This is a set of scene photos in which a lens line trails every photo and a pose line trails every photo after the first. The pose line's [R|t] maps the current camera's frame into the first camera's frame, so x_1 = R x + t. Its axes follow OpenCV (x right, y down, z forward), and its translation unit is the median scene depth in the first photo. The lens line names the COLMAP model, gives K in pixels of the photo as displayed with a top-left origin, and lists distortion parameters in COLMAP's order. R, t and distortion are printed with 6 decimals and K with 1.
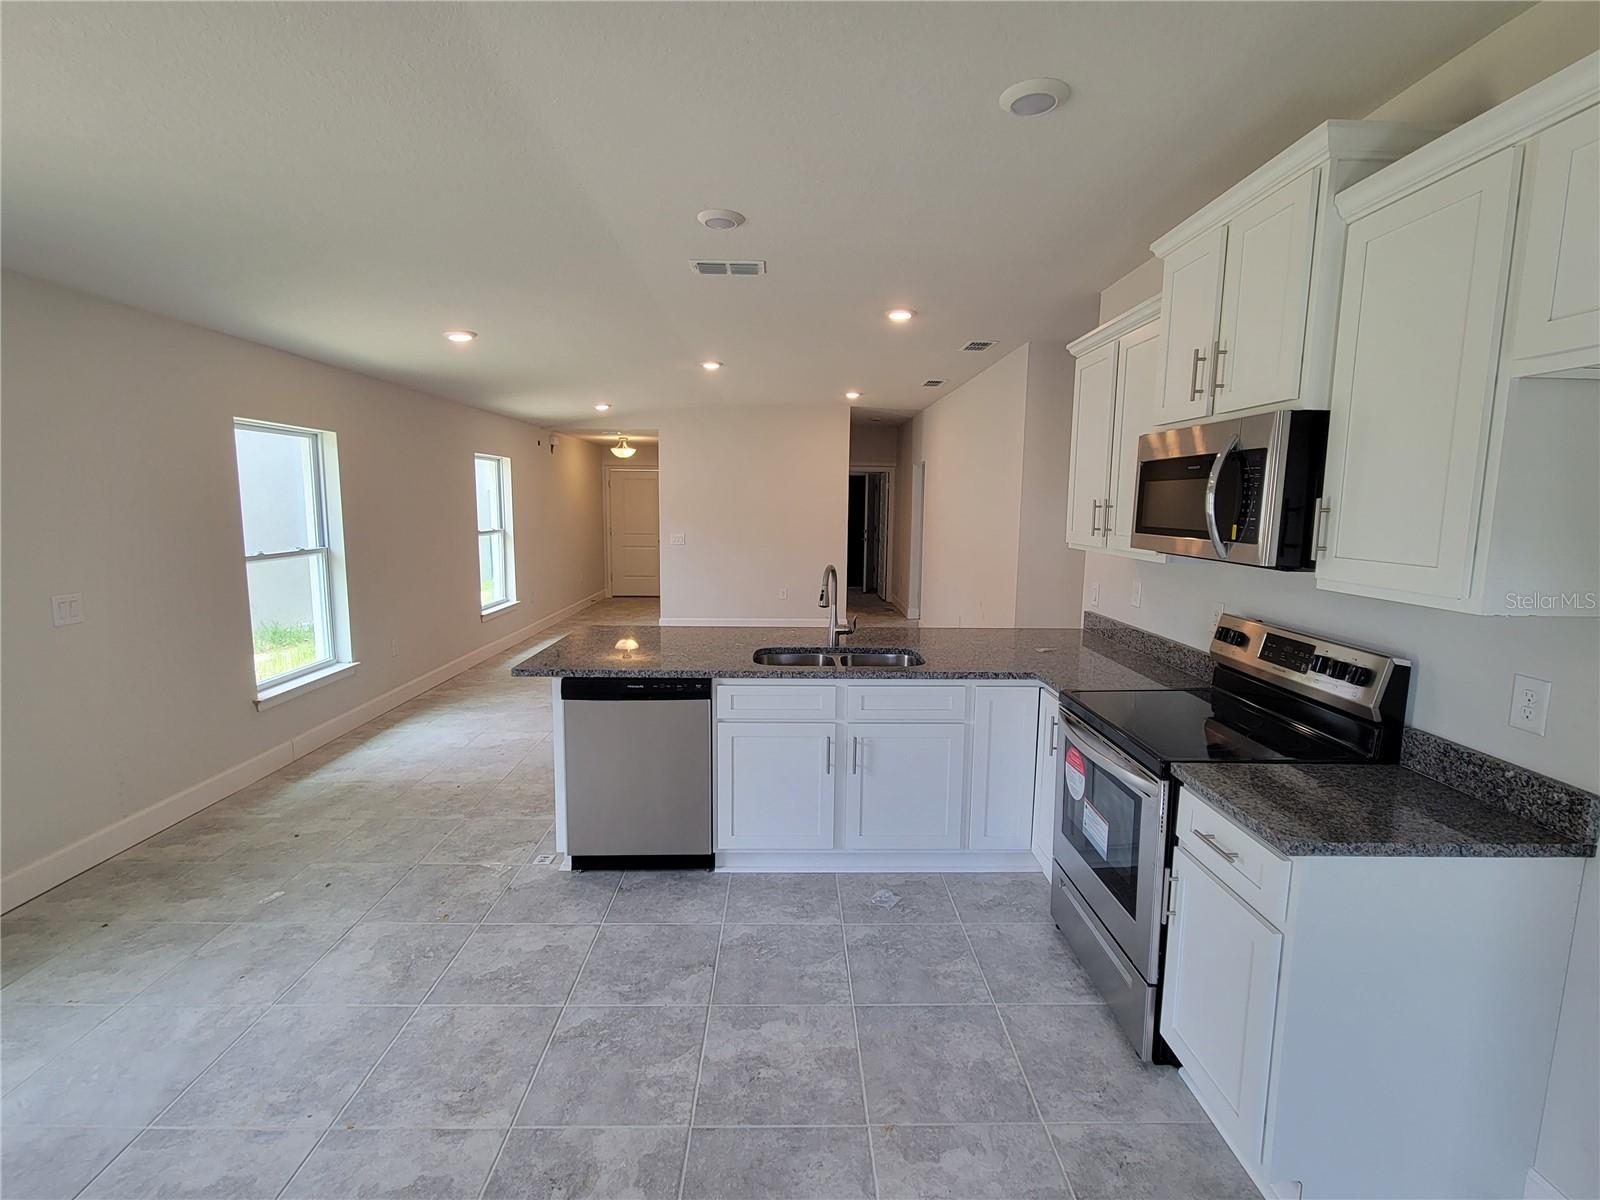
lens RADIAL K [[734.4, 0, 801.7], [0, 734.4, 593.8], [0, 0, 1]] dist [0.001344, -0.002370]
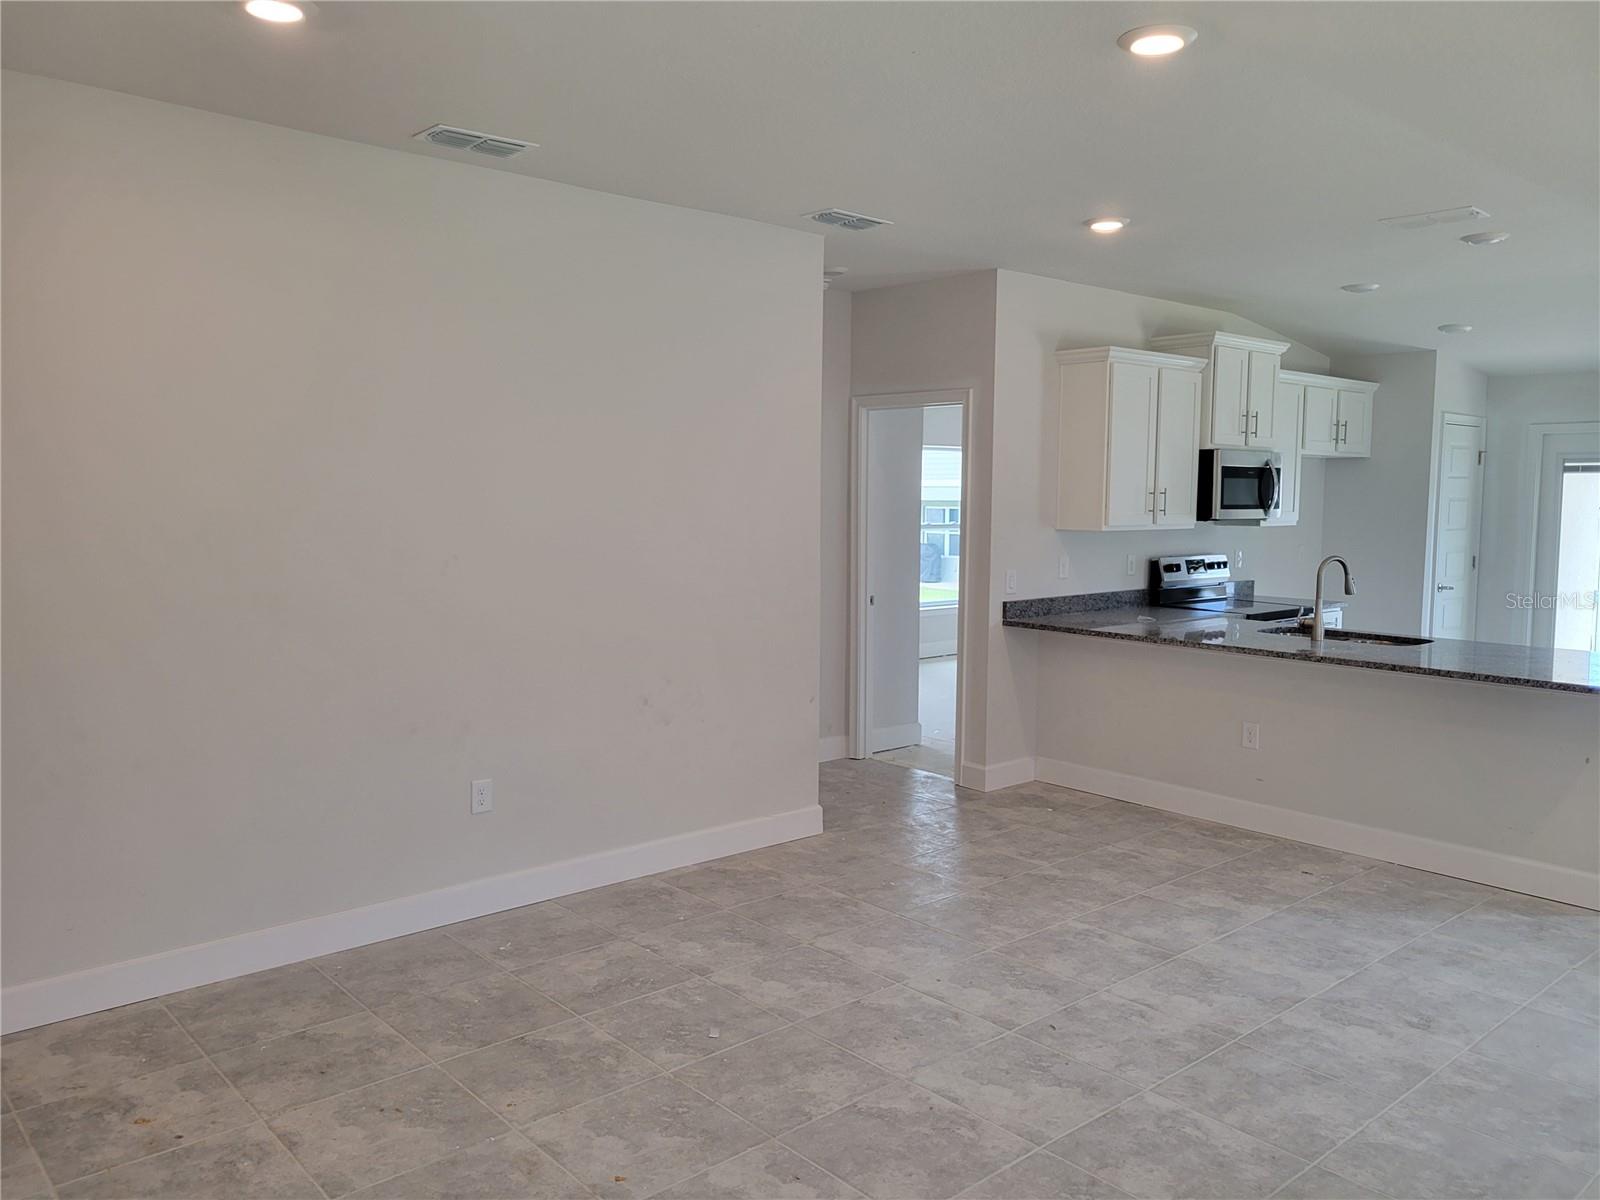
lens RADIAL K [[1217.0, 0, 799.8], [0, 1217.0, 588.2], [0, 0, 1]] dist [0.047838, -0.042947]
pose [[-0.649397, -0.078494, 0.756387, -0.948050], [0.080018, 0.982083, 0.170615, -0.425676], [-0.756228, 0.171322, -0.631481, 3.271844]]
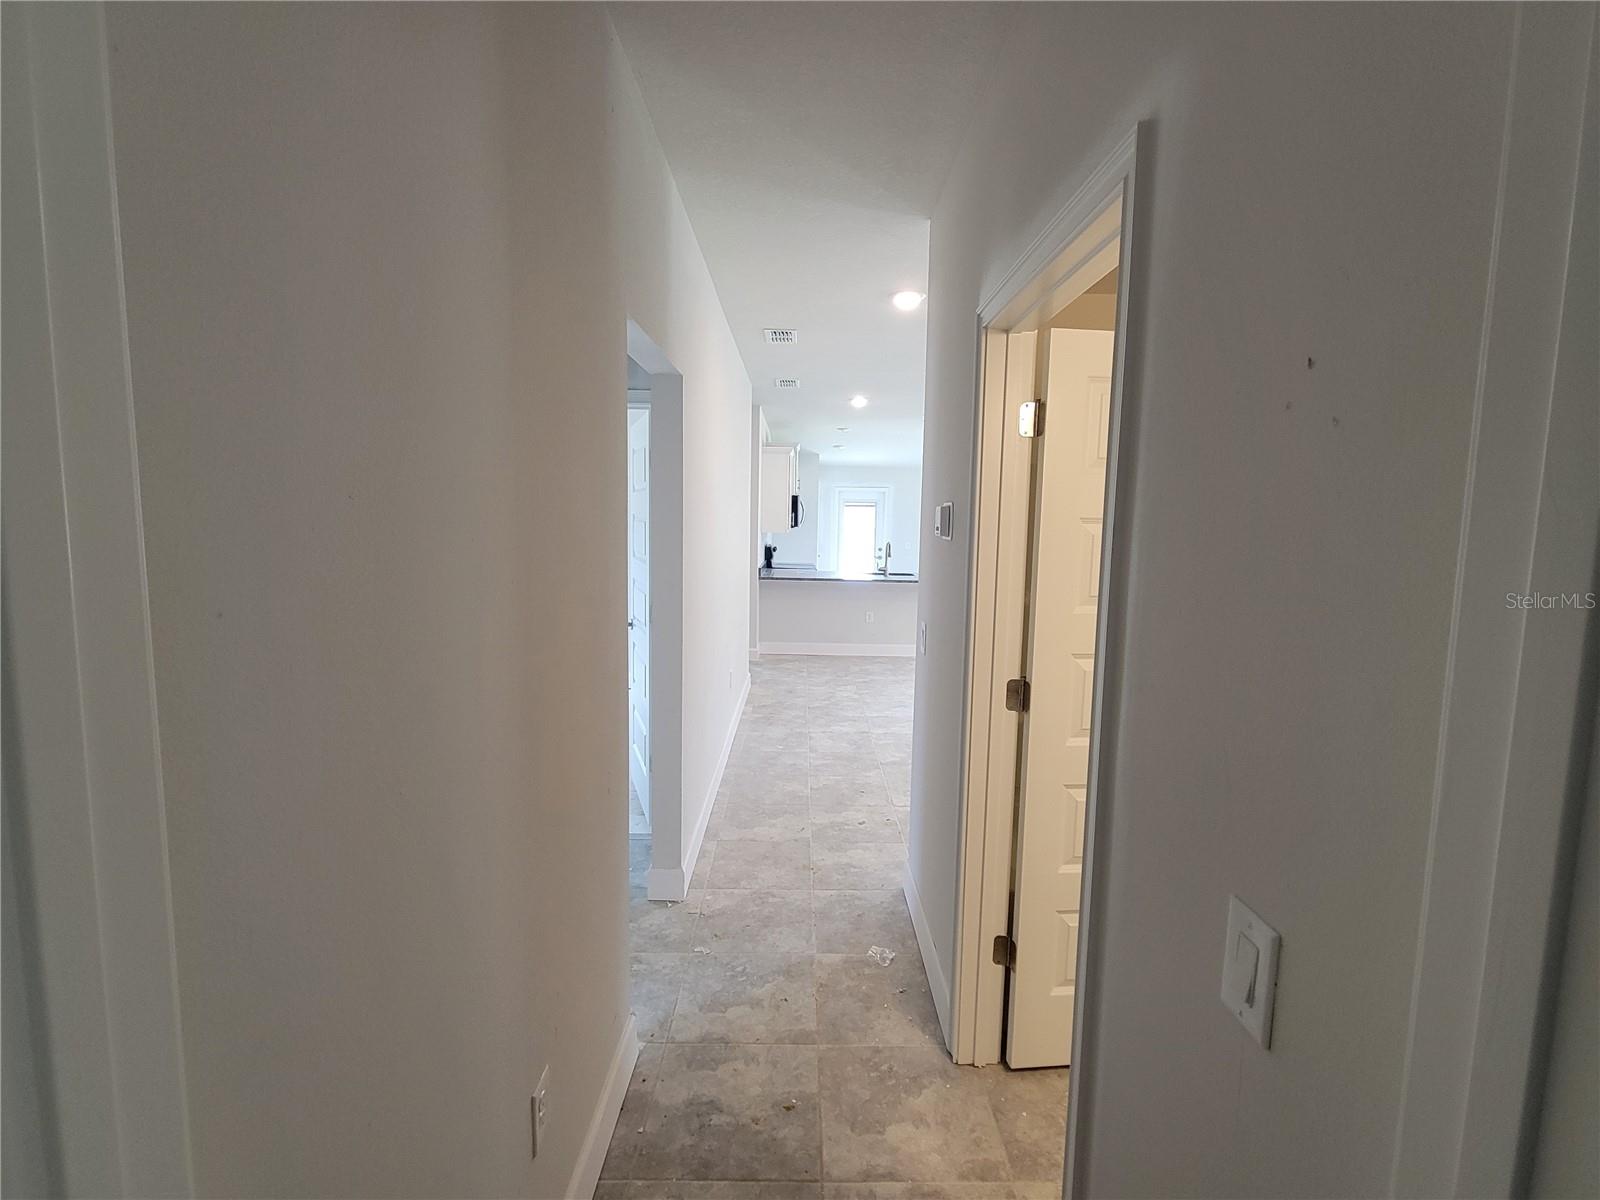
lens RADIAL K [[734.4, 0, 808.2], [0, 734.4, 594.0], [0, 0, 1]] dist [0.001344, -0.002370]
pose [[-0.999371, -0.035466, -0.000432, 0.383209], [-0.034629, 0.972985, 0.228256, -0.536171], [-0.007675, 0.228127, -0.973601, 4.354058]]
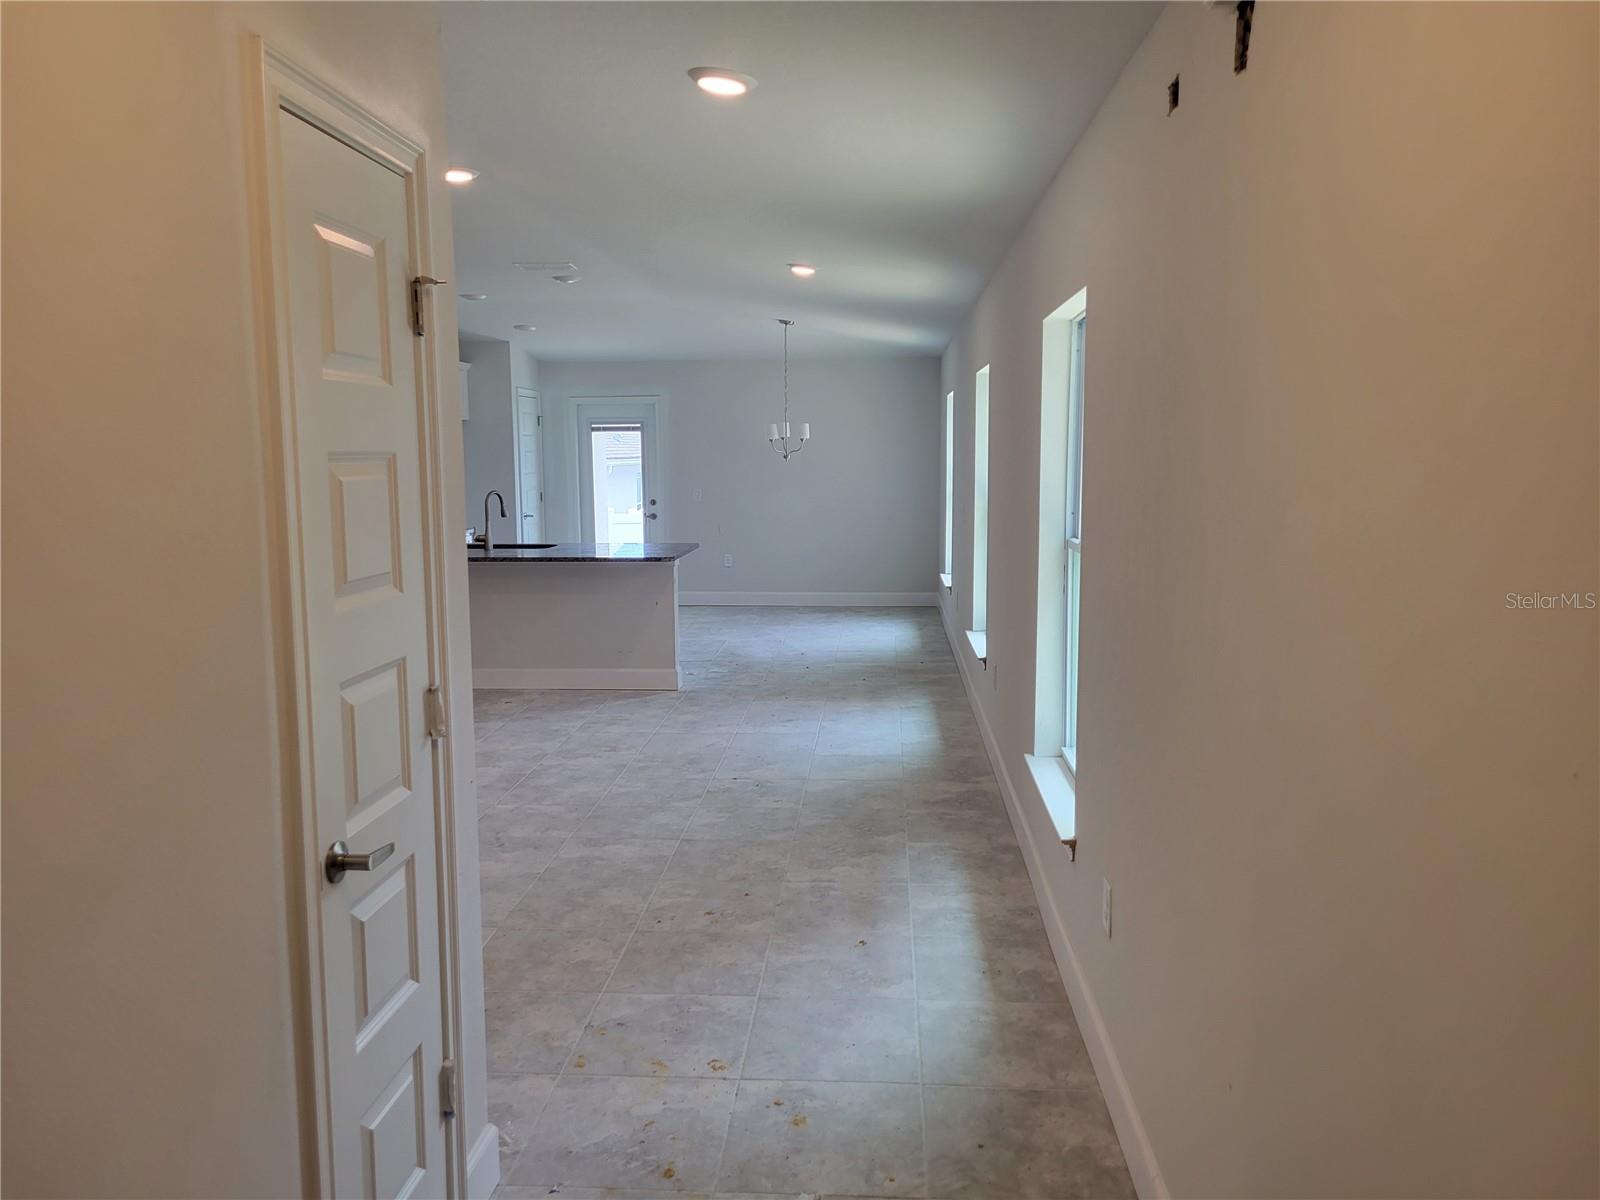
lens RADIAL K [[1217.0, 0, 808.8], [0, 1217.0, 595.2], [0, 0, 1]] dist [0.047838, -0.042947]
pose [[-0.996956, -0.015442, 0.076419, -0.959416], [0.003819, 0.969340, 0.245692, -0.535970], [-0.077870, 0.245236, -0.966331, 4.160146]]
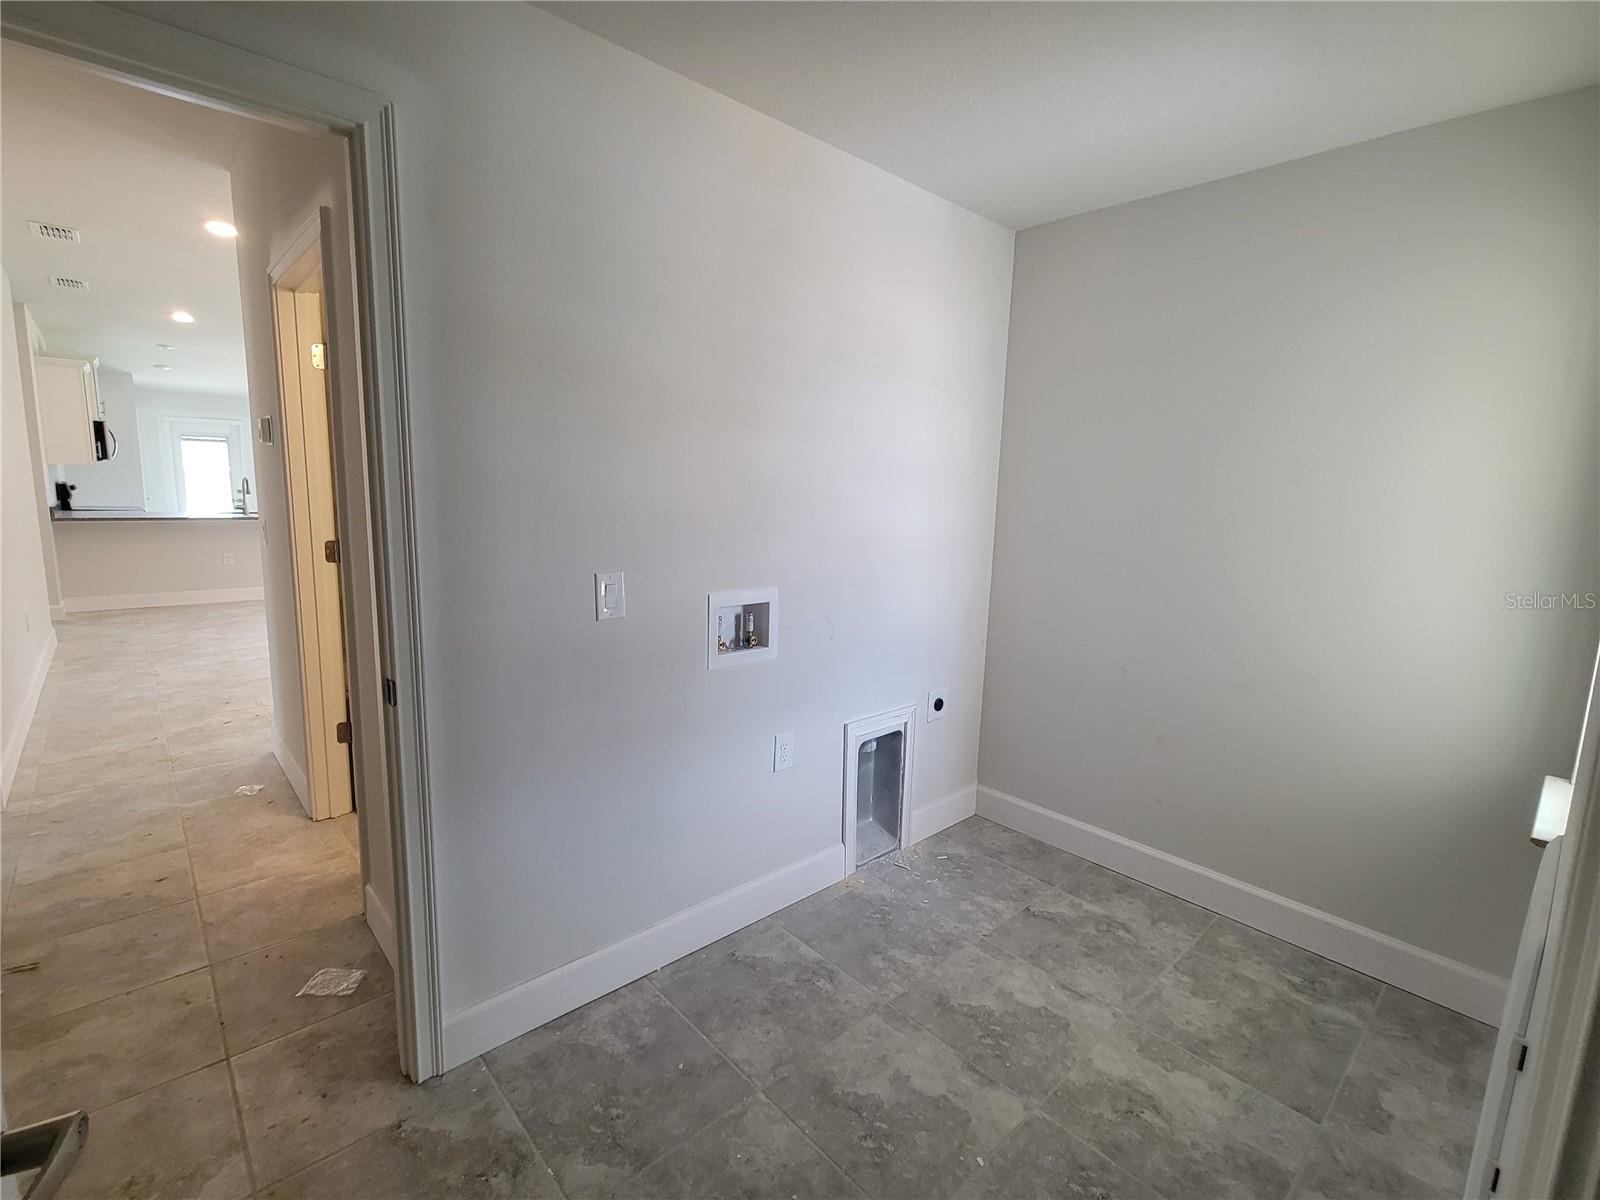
lens RADIAL K [[734.4, 0, 809.1], [0, 734.4, 593.0], [0, 0, 1]] dist [0.001344, -0.002370]
pose [[-0.738108, 0.062931, -0.671742, 0.379438], [-0.125154, 0.965589, 0.227978, -0.545540], [0.662973, 0.252343, -0.704833, 4.874995]]
